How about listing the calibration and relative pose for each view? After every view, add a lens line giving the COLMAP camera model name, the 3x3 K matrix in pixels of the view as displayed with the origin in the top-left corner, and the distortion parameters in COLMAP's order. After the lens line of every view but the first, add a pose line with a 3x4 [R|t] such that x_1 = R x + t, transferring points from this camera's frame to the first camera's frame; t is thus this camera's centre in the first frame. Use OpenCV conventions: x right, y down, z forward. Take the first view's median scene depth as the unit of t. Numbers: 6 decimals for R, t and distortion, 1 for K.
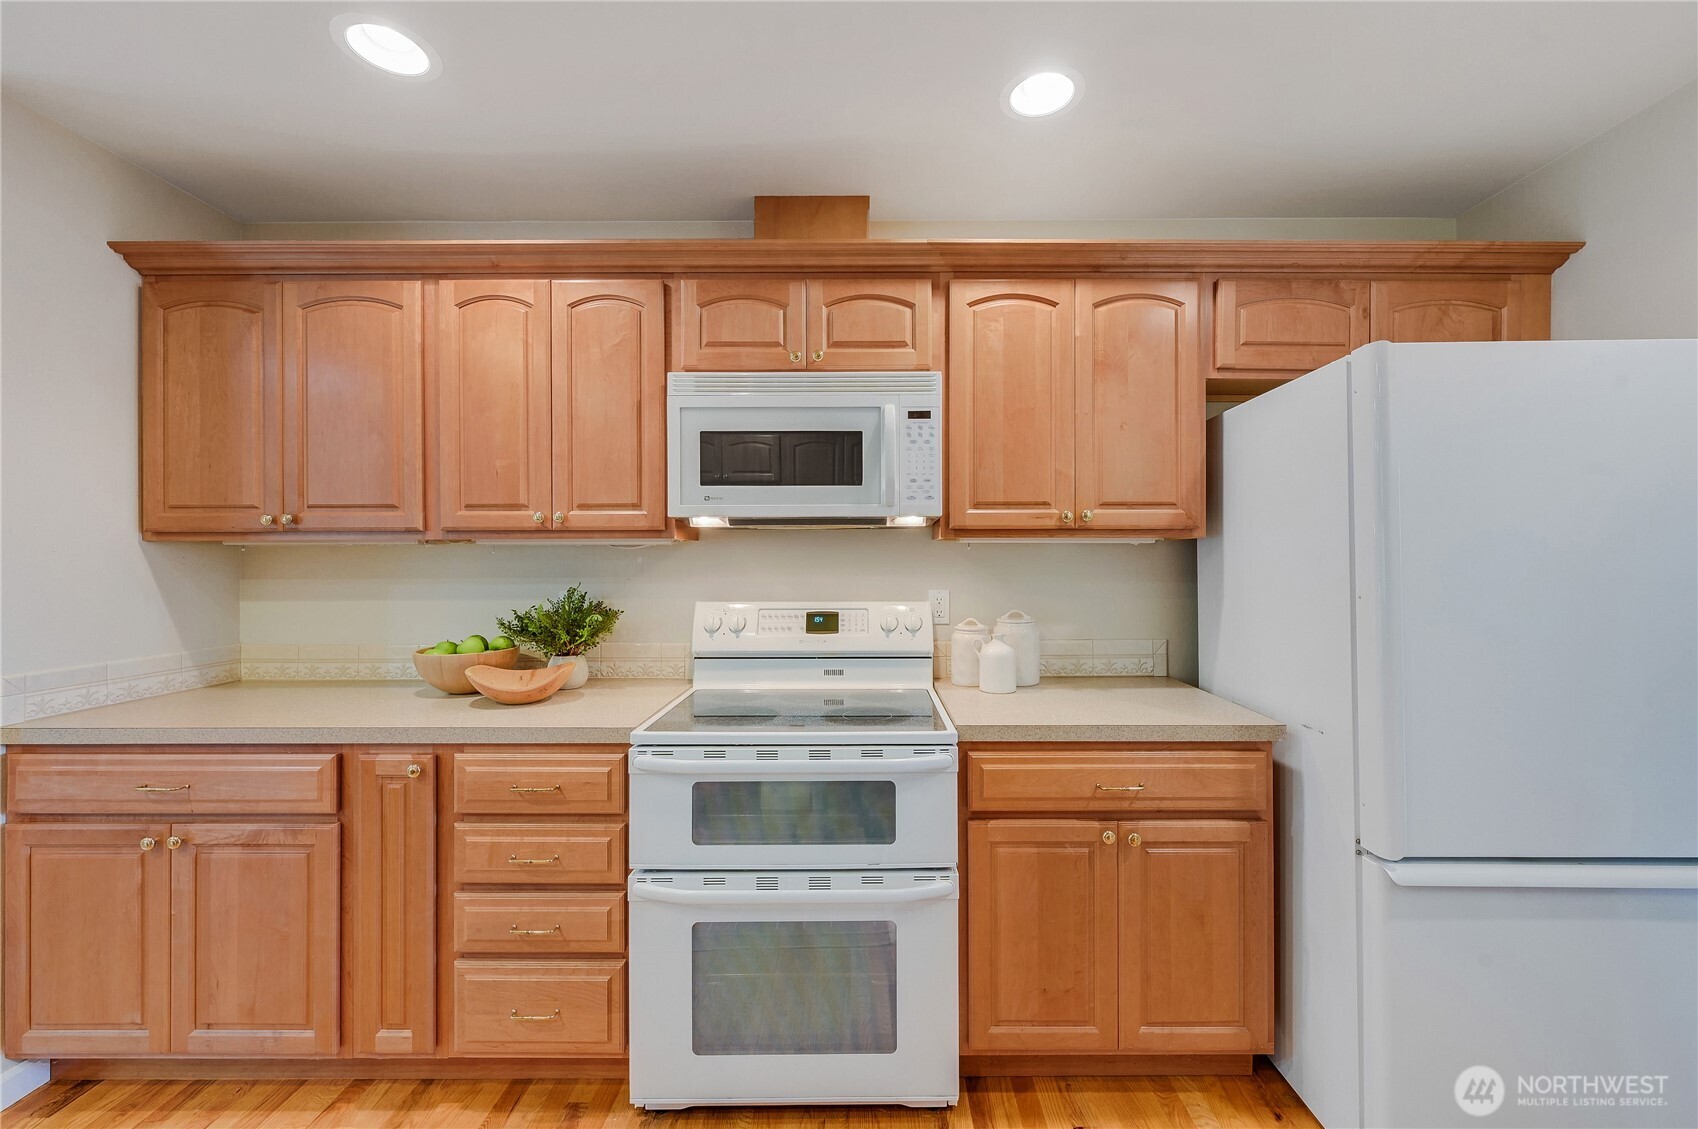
lens RADIAL K [[675.1, 0, 859.6], [0, 675.1, 561.9], [0, 0, 1]] dist [0.000317, 0.000129]
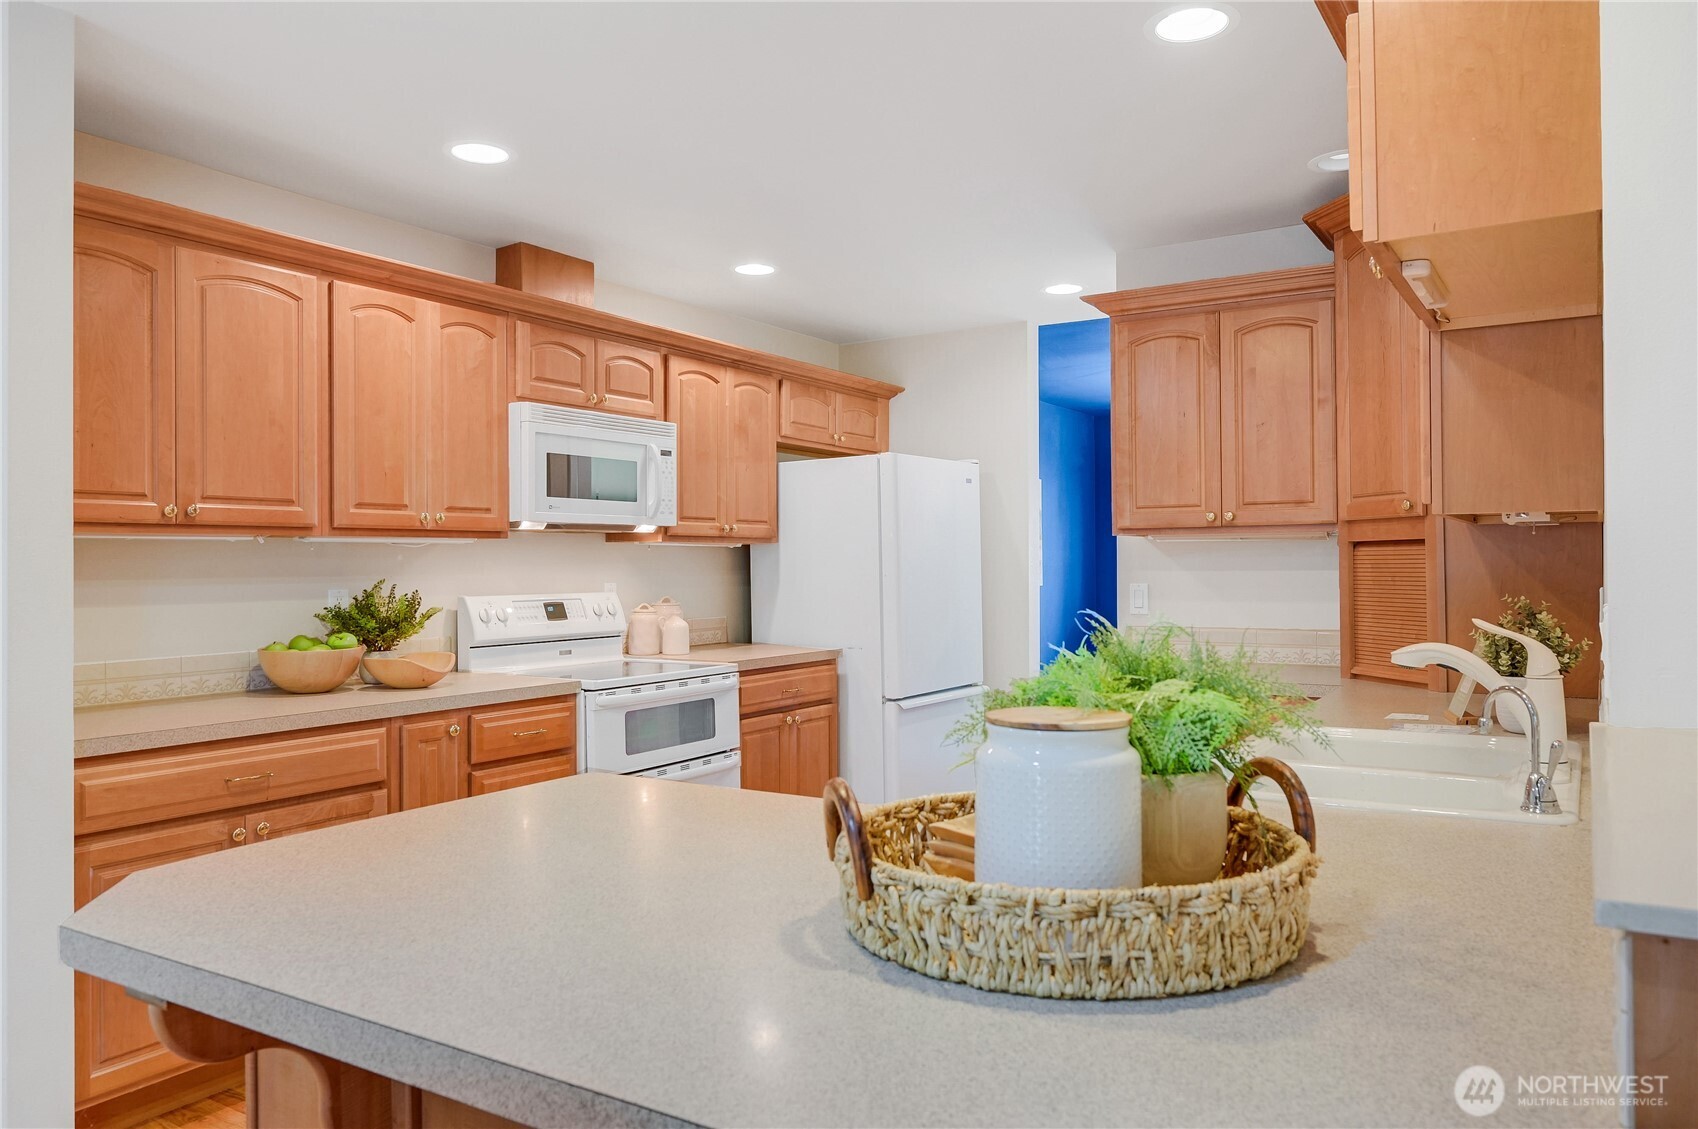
lens RADIAL K [[1195.6, 0, 849.0], [0, 1195.6, 564.5], [0, 0, 1]] dist [0.000433, 0.000068]
pose [[0.534958, -0.002238, 0.844876, -1.736224], [0.007421, 0.999970, -0.002050, 0.018887], [-0.844846, 0.007366, 0.534958, -0.615138]]
